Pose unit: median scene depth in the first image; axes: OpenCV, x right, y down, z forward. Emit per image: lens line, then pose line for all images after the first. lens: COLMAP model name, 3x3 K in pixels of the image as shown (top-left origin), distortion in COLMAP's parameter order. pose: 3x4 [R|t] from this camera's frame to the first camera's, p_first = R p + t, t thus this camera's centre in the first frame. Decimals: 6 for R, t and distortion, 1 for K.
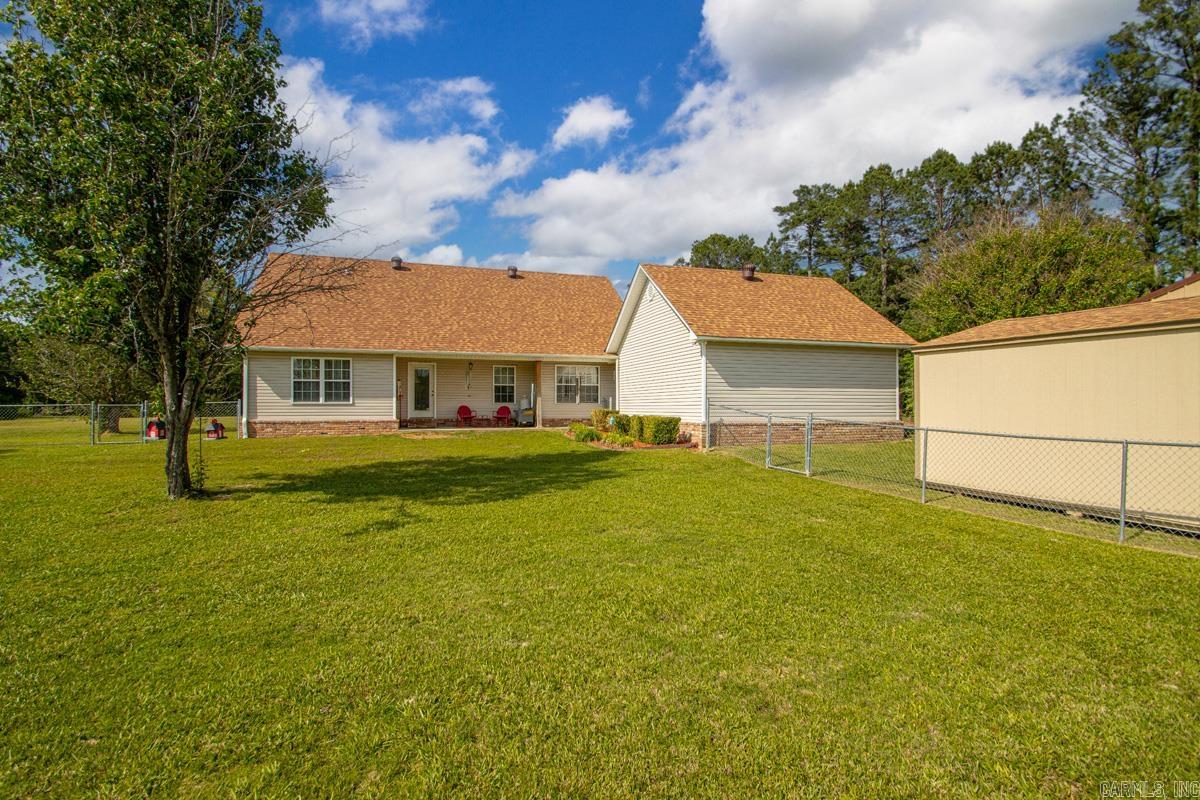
lens RADIAL K [[562.1, 0, 578.9], [0, 562.1, 402.6], [0, 0, 1]] dist [0.001465, -0.011150]
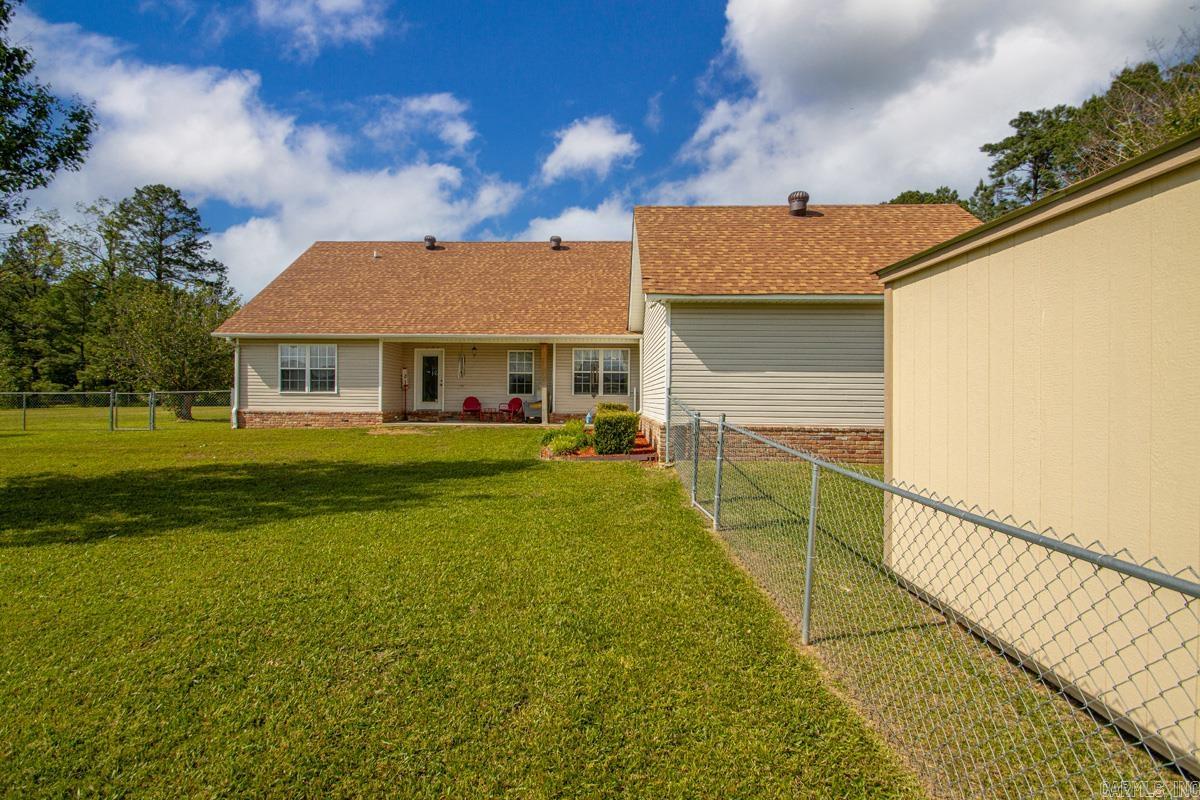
lens RADIAL K [[562.1, 0, 579.6], [0, 562.1, 399.1], [0, 0, 1]] dist [0.001465, -0.011150]
pose [[0.942504, 0.008947, -0.334075, 0.245704], [-0.006235, 0.999938, 0.009189, -0.000155], [0.334136, -0.006578, 0.942502, 0.230282]]
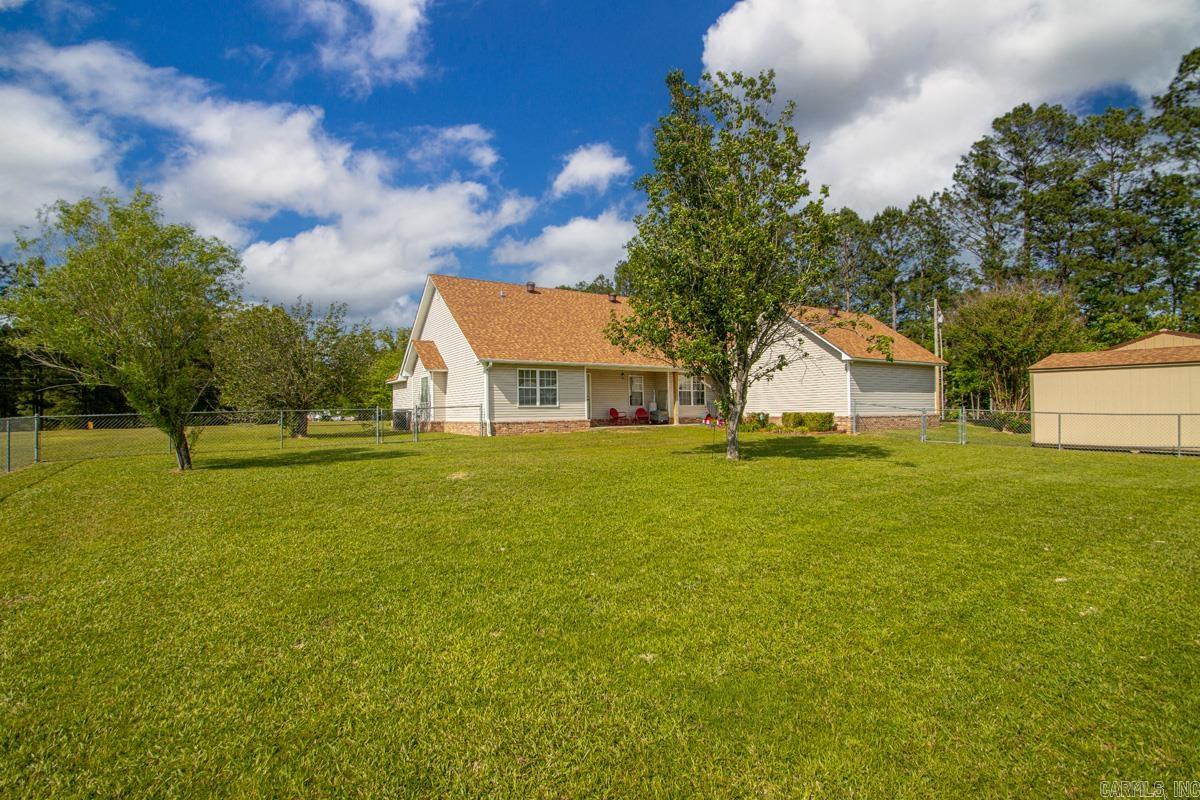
lens RADIAL K [[562.1, 0, 577.2], [0, 562.1, 398.1], [0, 0, 1]] dist [0.001465, -0.011150]
pose [[0.967003, -0.007641, 0.254652, -0.591619], [0.012510, 0.999769, -0.017506, 0.004415], [-0.254459, 0.020114, 0.966874, -0.170263]]
